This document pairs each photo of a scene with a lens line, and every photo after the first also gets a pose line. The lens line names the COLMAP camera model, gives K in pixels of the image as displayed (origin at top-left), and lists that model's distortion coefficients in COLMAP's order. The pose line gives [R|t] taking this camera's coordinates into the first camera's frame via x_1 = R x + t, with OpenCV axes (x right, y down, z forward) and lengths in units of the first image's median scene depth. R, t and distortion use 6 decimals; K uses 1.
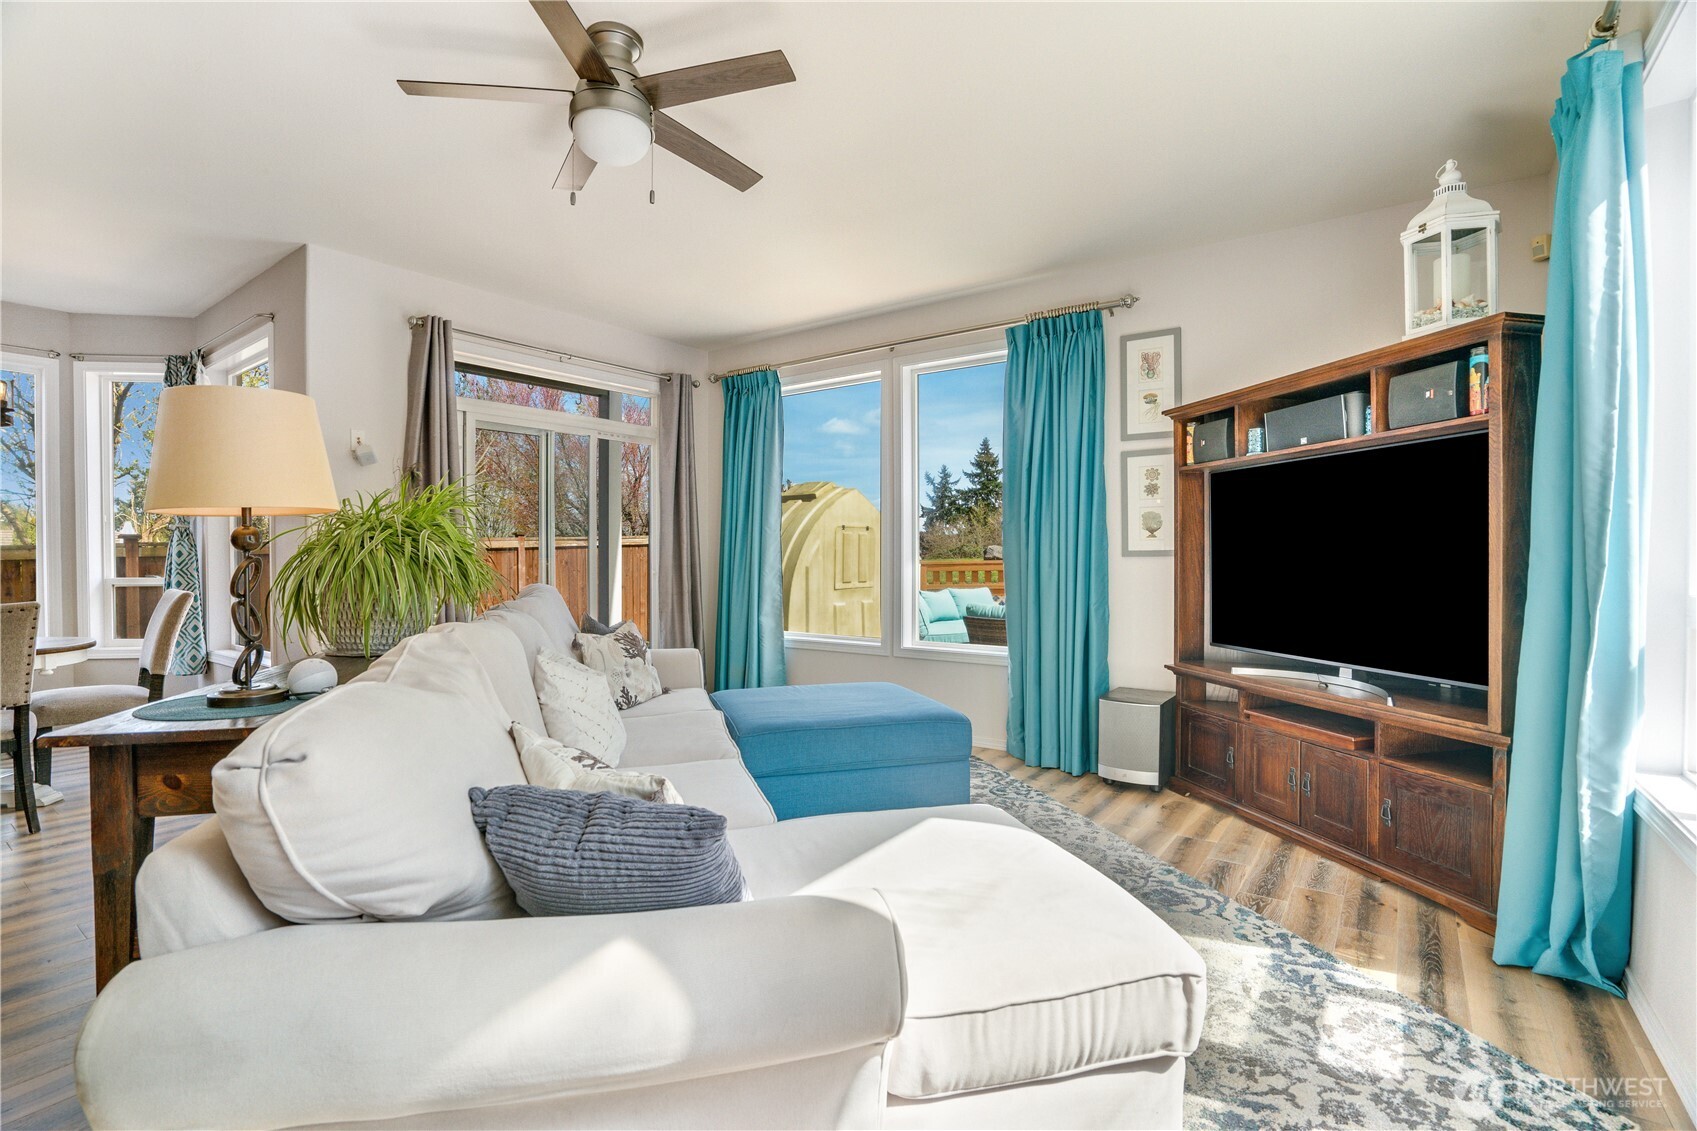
lens RADIAL K [[766.3, 0, 848.5], [0, 766.3, 565.5], [0, 0, 1]] dist [-0.049005, 0.013015]
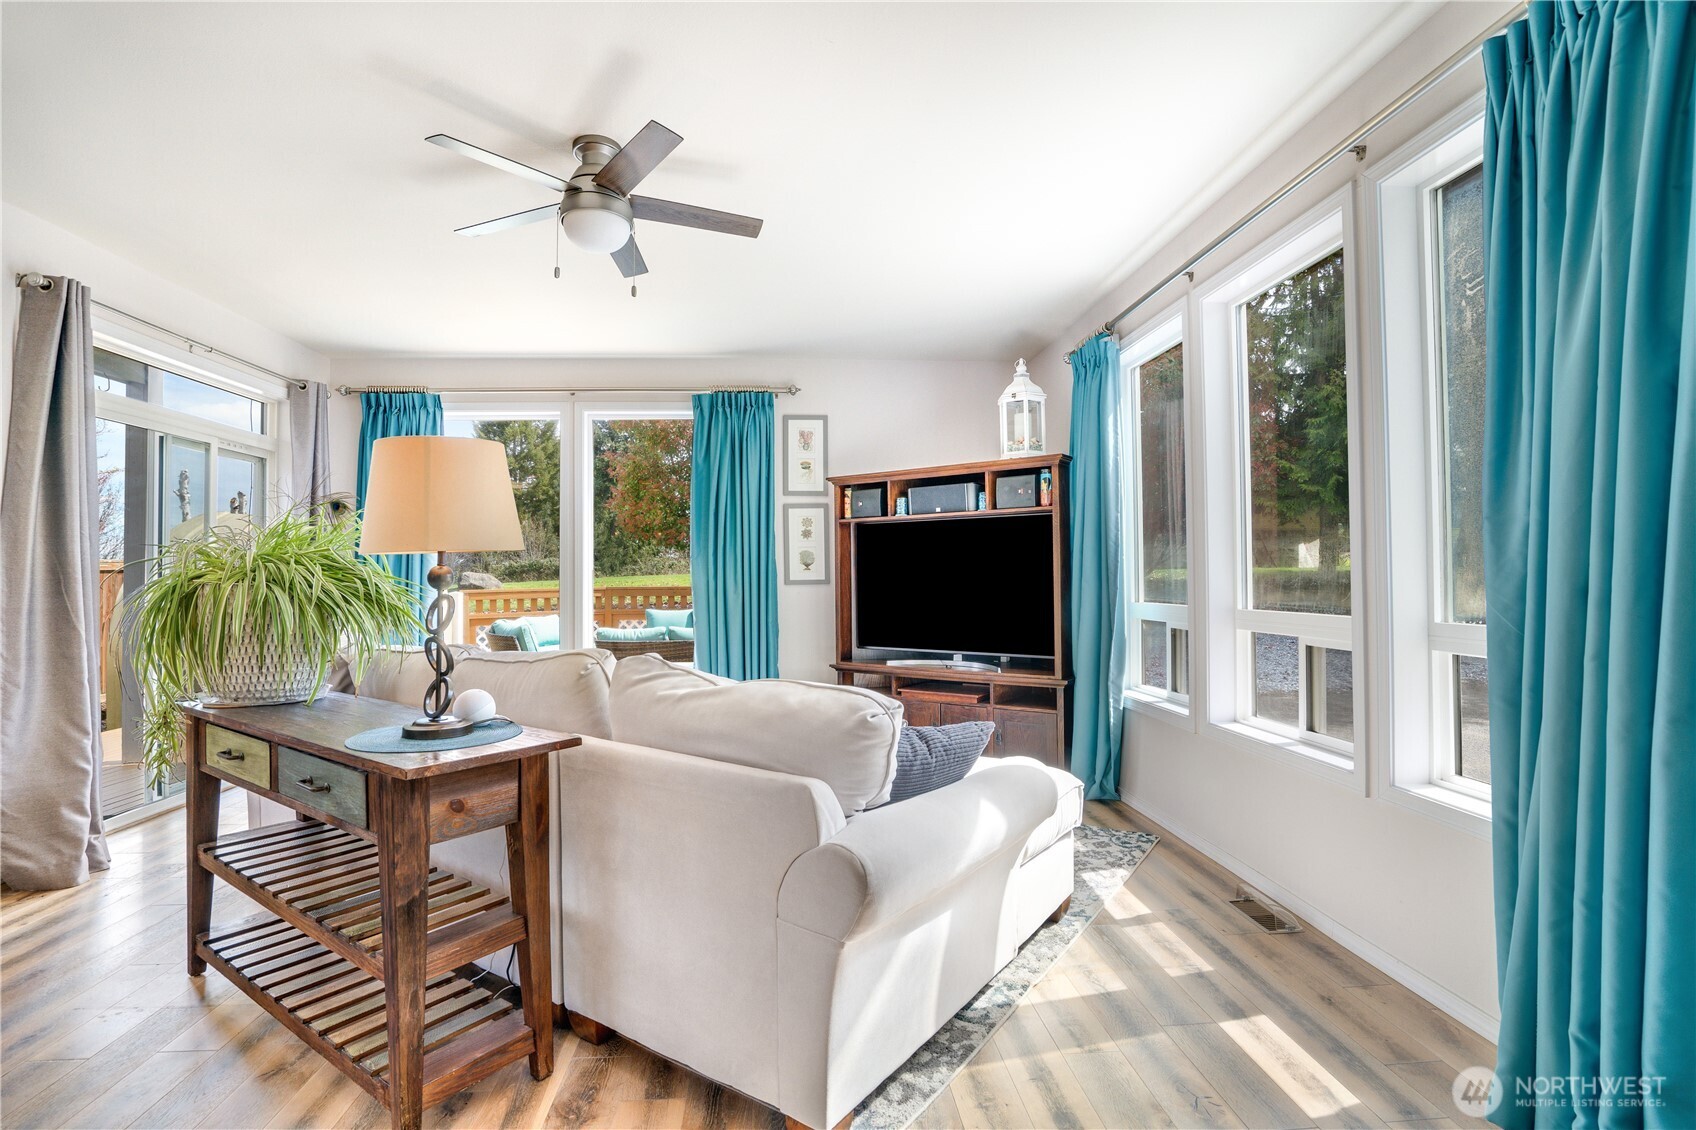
lens RADIAL K [[765.9, 0, 848.0], [0, 765.9, 565.0], [0, 0, 1]] dist [-0.049005, 0.013015]
pose [[0.775295, 0.005393, 0.631576, -0.481483], [0.016138, 0.999468, -0.028346, -0.008404], [-0.631393, 0.032169, 0.774795, -0.095170]]
